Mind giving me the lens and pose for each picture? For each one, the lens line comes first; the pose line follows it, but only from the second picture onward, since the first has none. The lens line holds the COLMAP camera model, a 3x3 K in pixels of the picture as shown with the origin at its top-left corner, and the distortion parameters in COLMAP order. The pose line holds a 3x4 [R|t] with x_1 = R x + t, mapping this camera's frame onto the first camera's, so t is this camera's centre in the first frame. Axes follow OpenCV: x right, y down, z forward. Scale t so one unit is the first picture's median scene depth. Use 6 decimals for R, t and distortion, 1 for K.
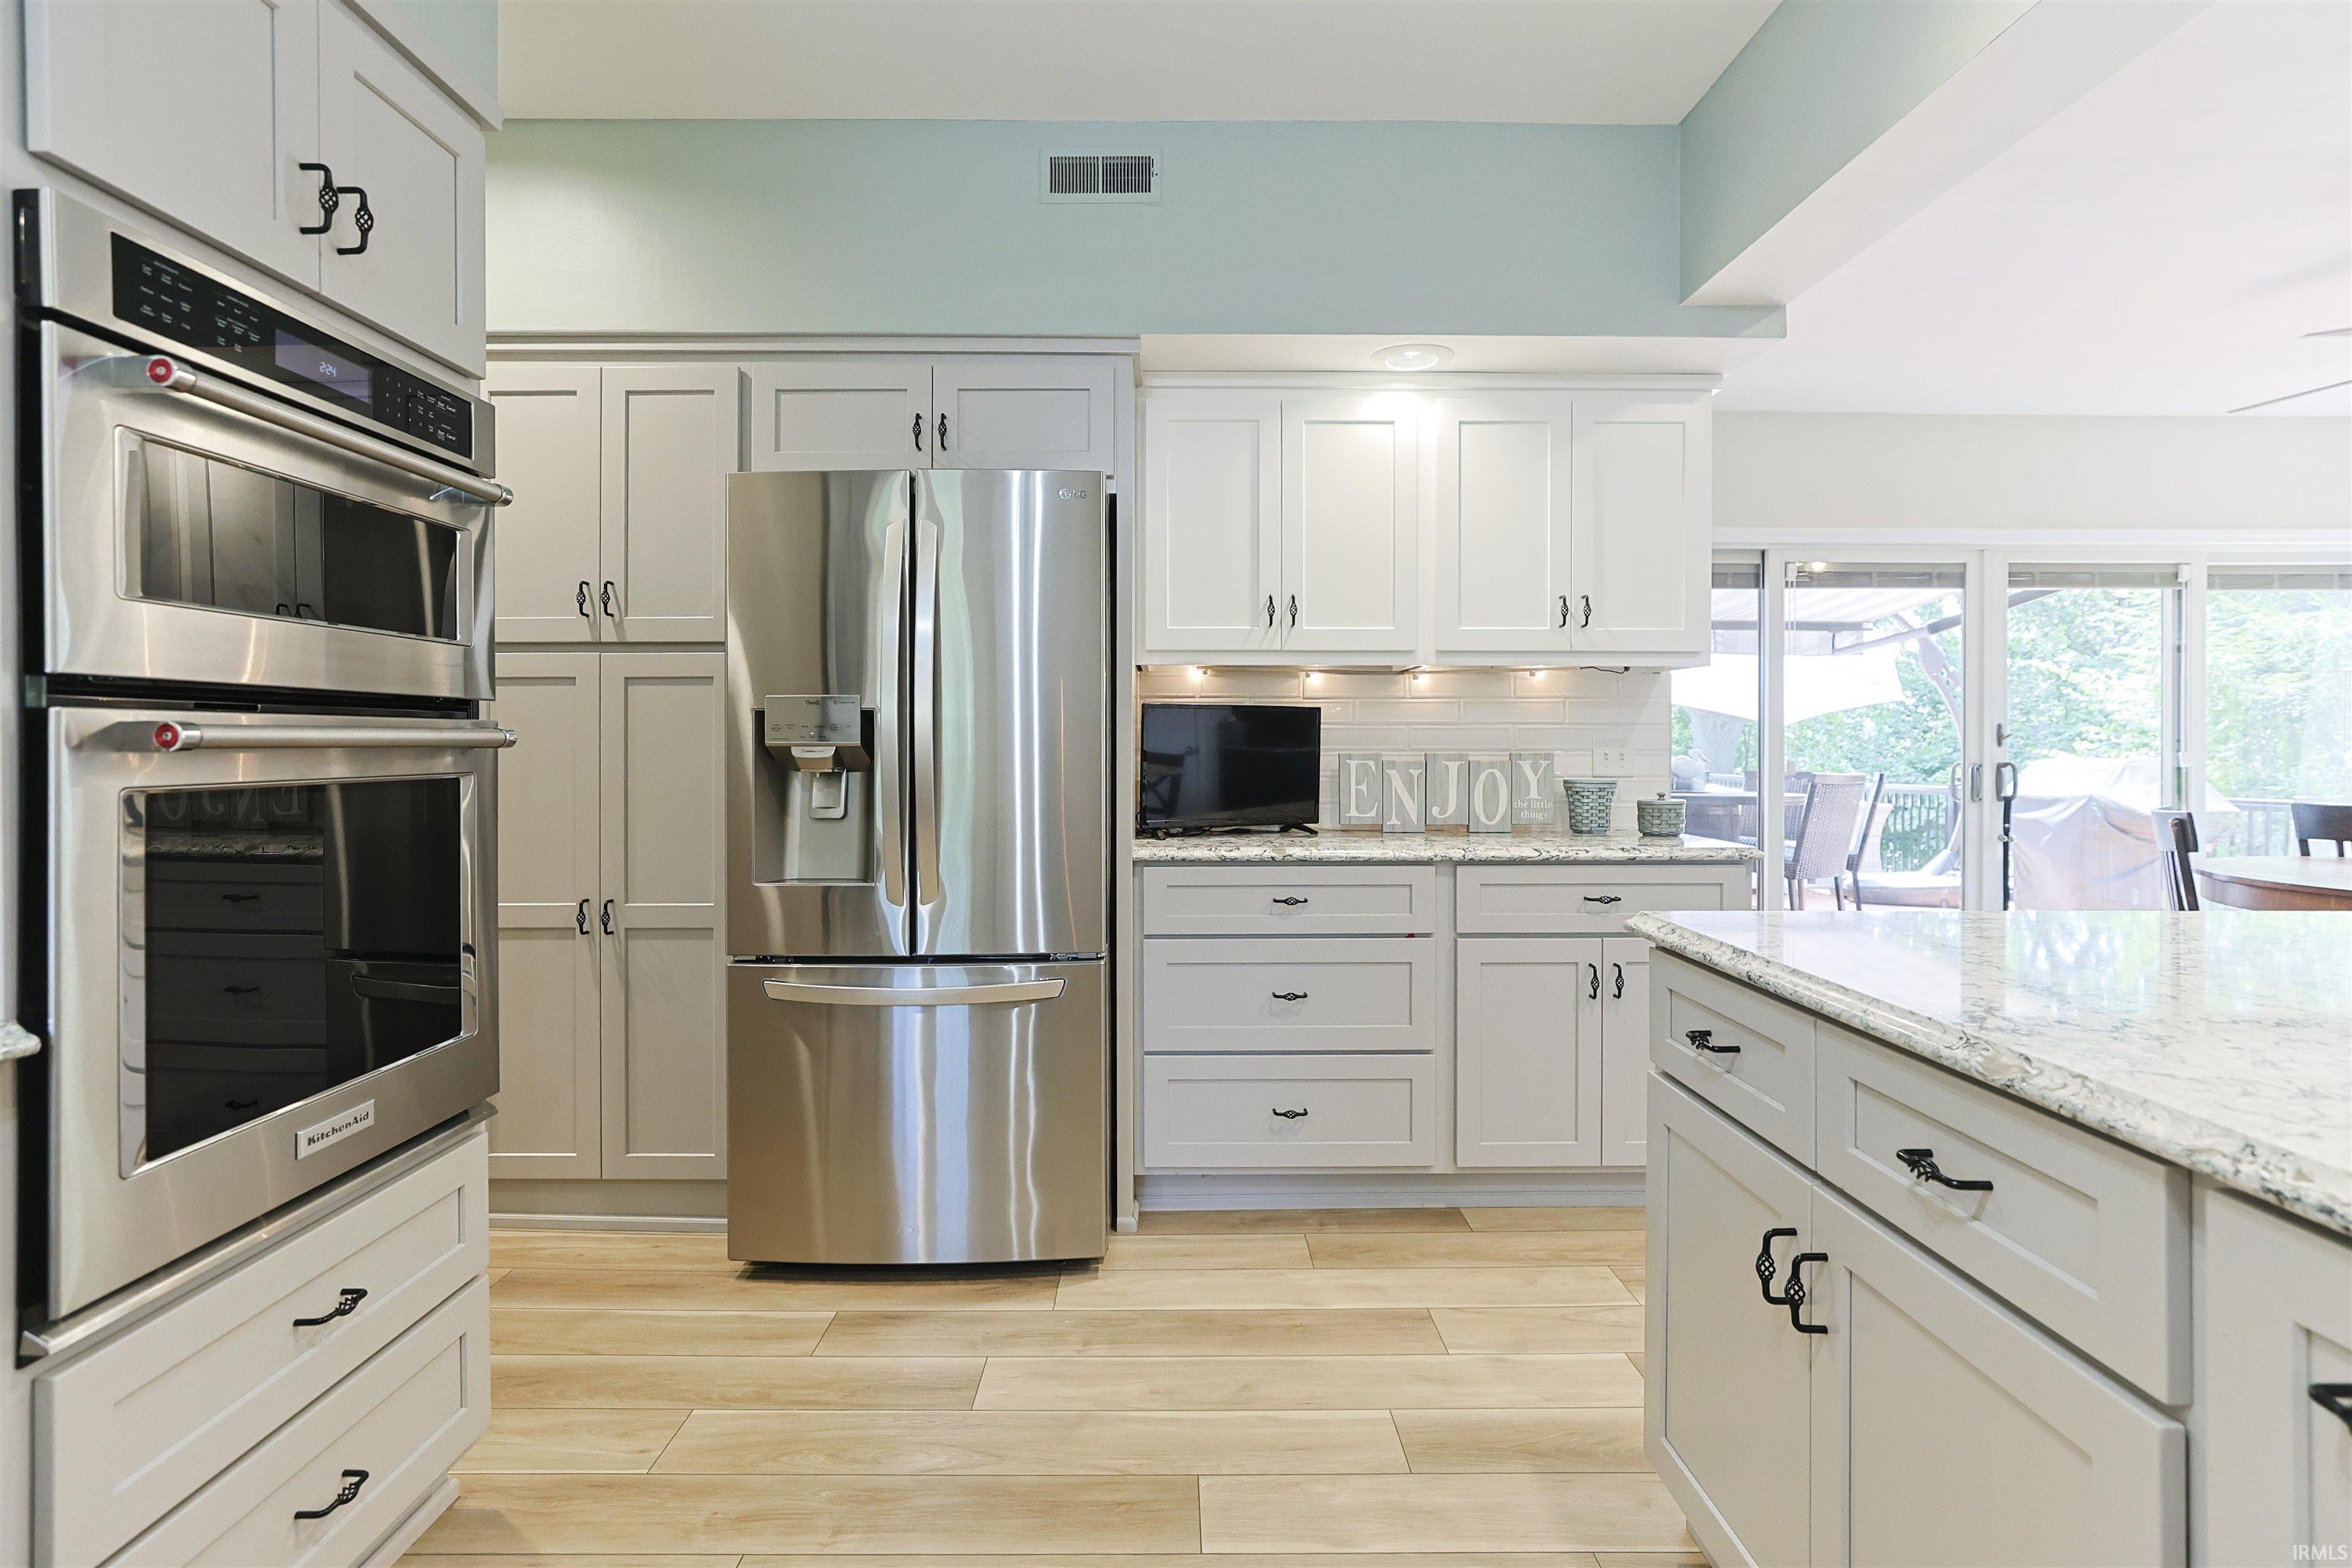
lens RADIAL K [[1133.3, 0, 1186.7], [0, 1133.3, 768.9], [0, 0, 1]] dist [-0.000683, 0.000362]
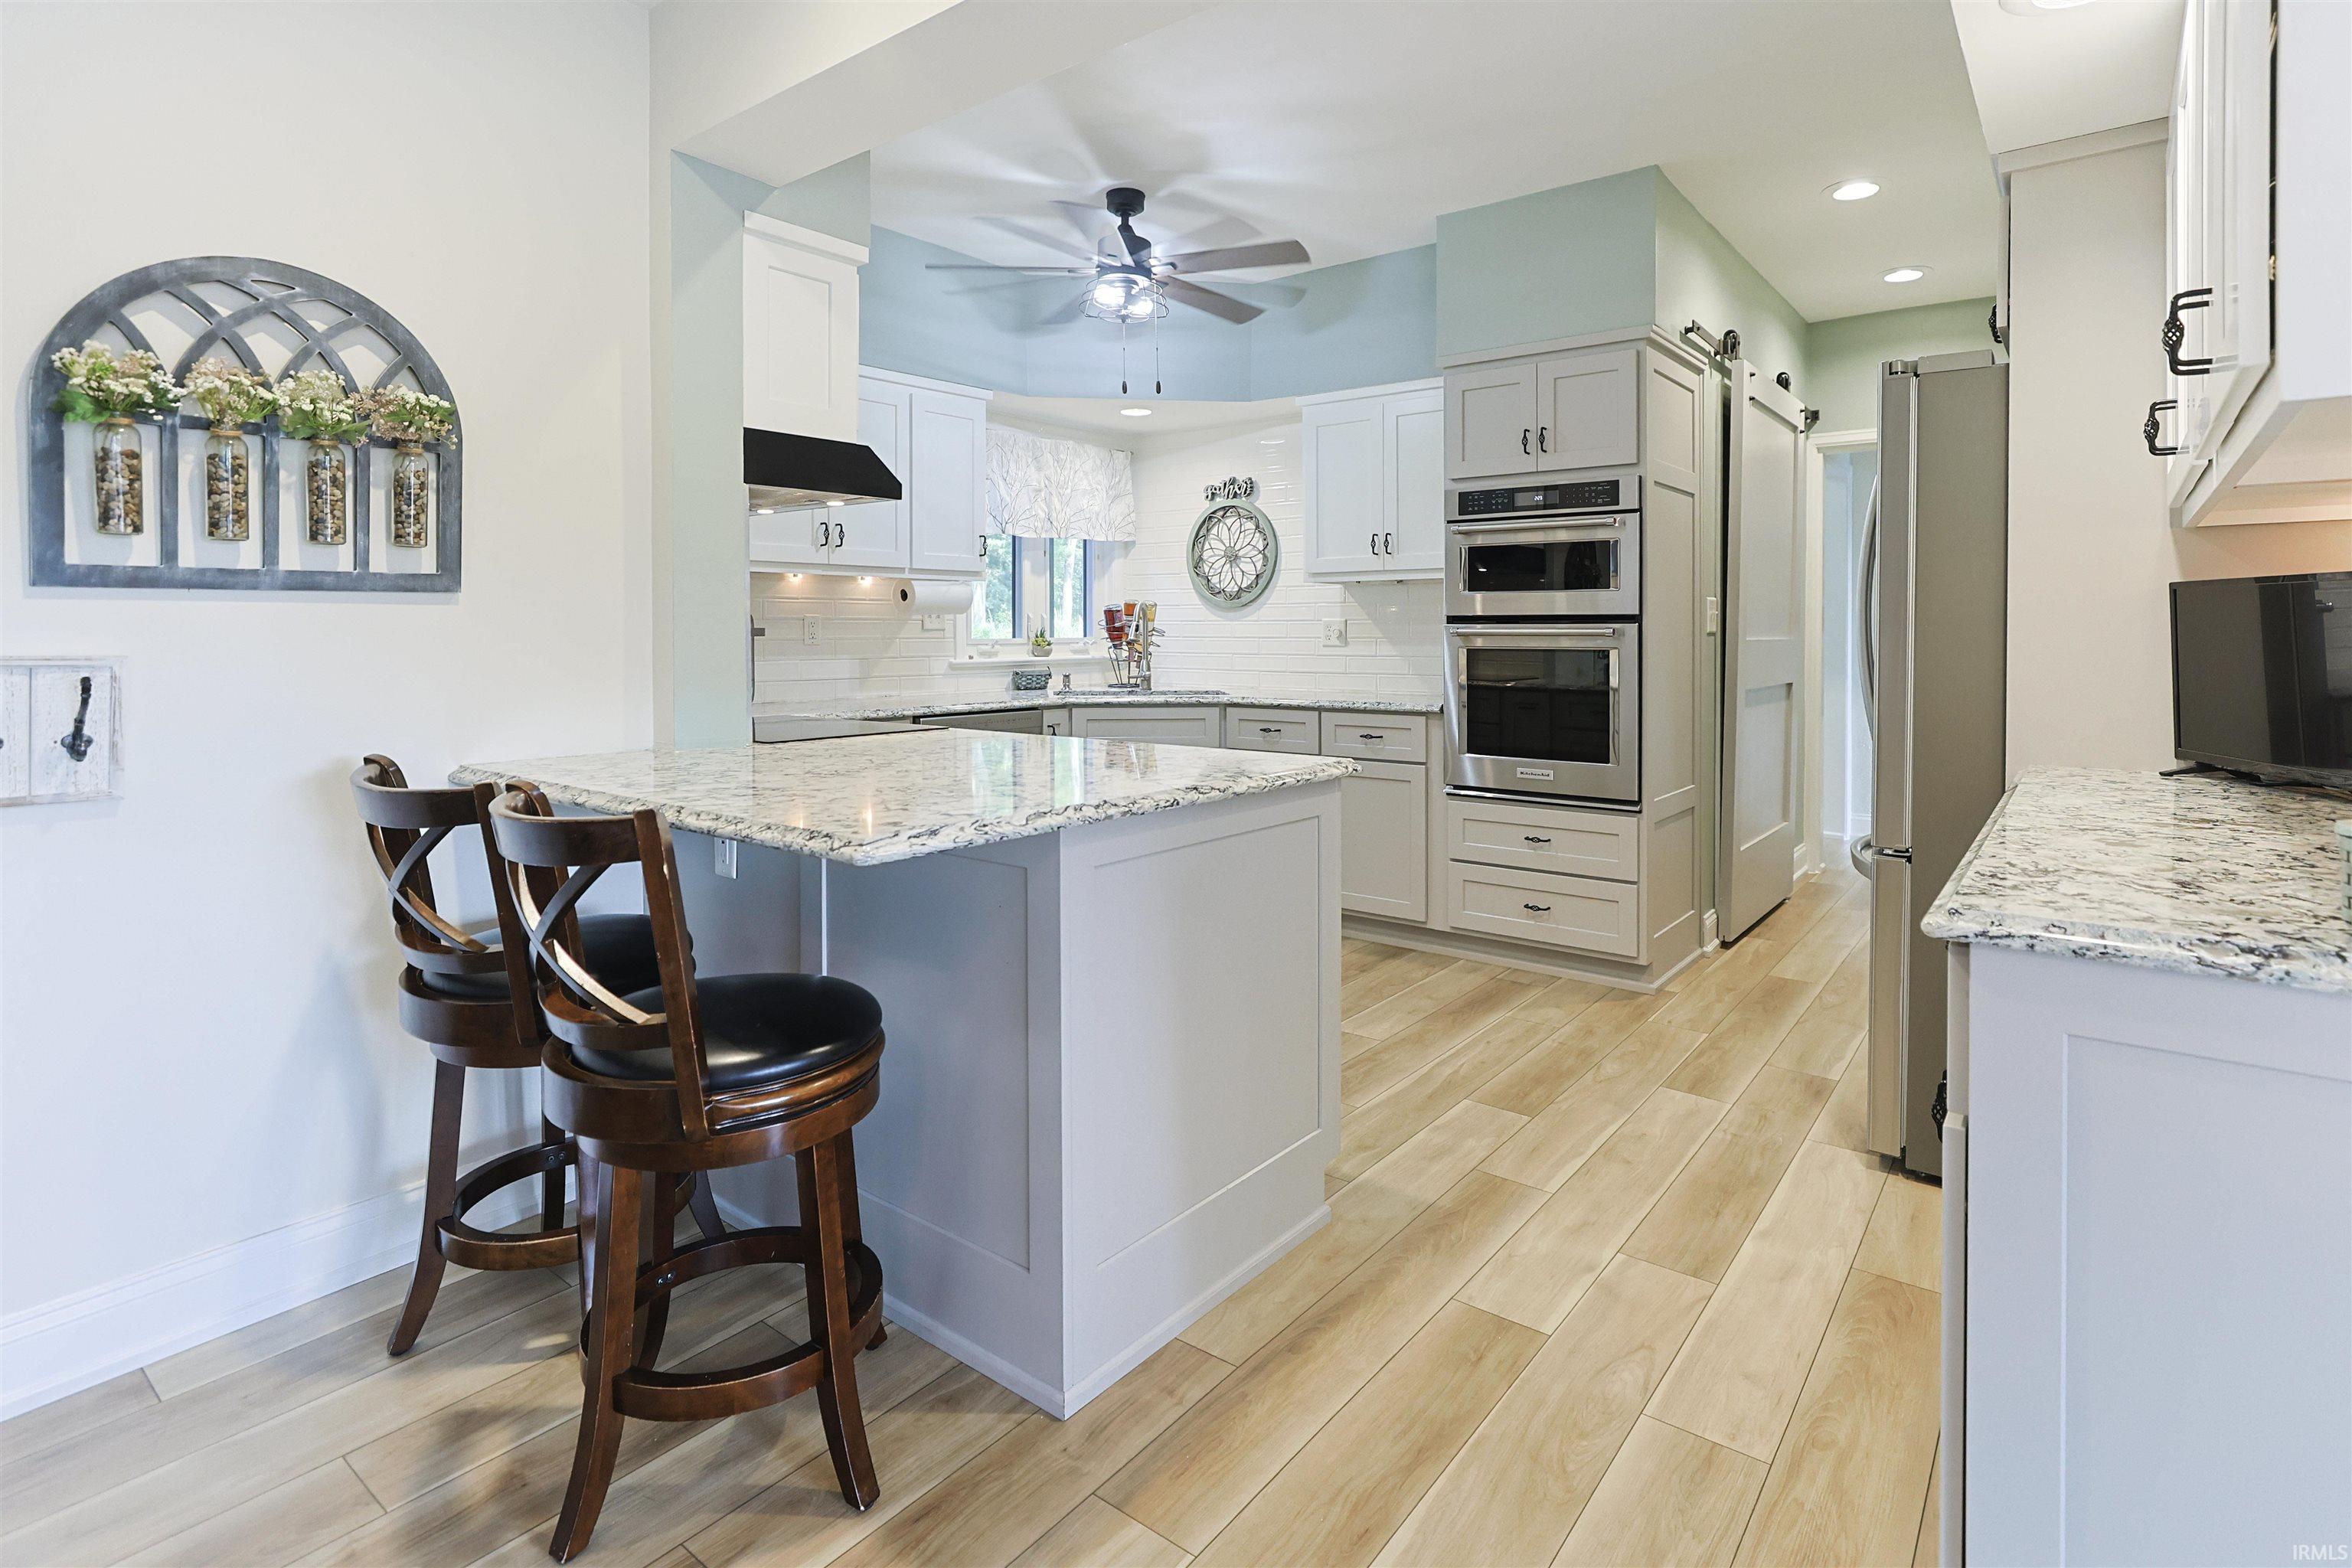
lens RADIAL K [[1133.3, 0, 1184.0], [0, 1133.3, 780.1], [0, 0, 1]] dist [-0.000683, 0.000362]
pose [[-0.636298, 0.091741, -0.765969, 1.268640], [-0.020028, 0.990604, 0.135284, -0.017227], [0.771183, 0.101421, -0.628483, 1.373830]]
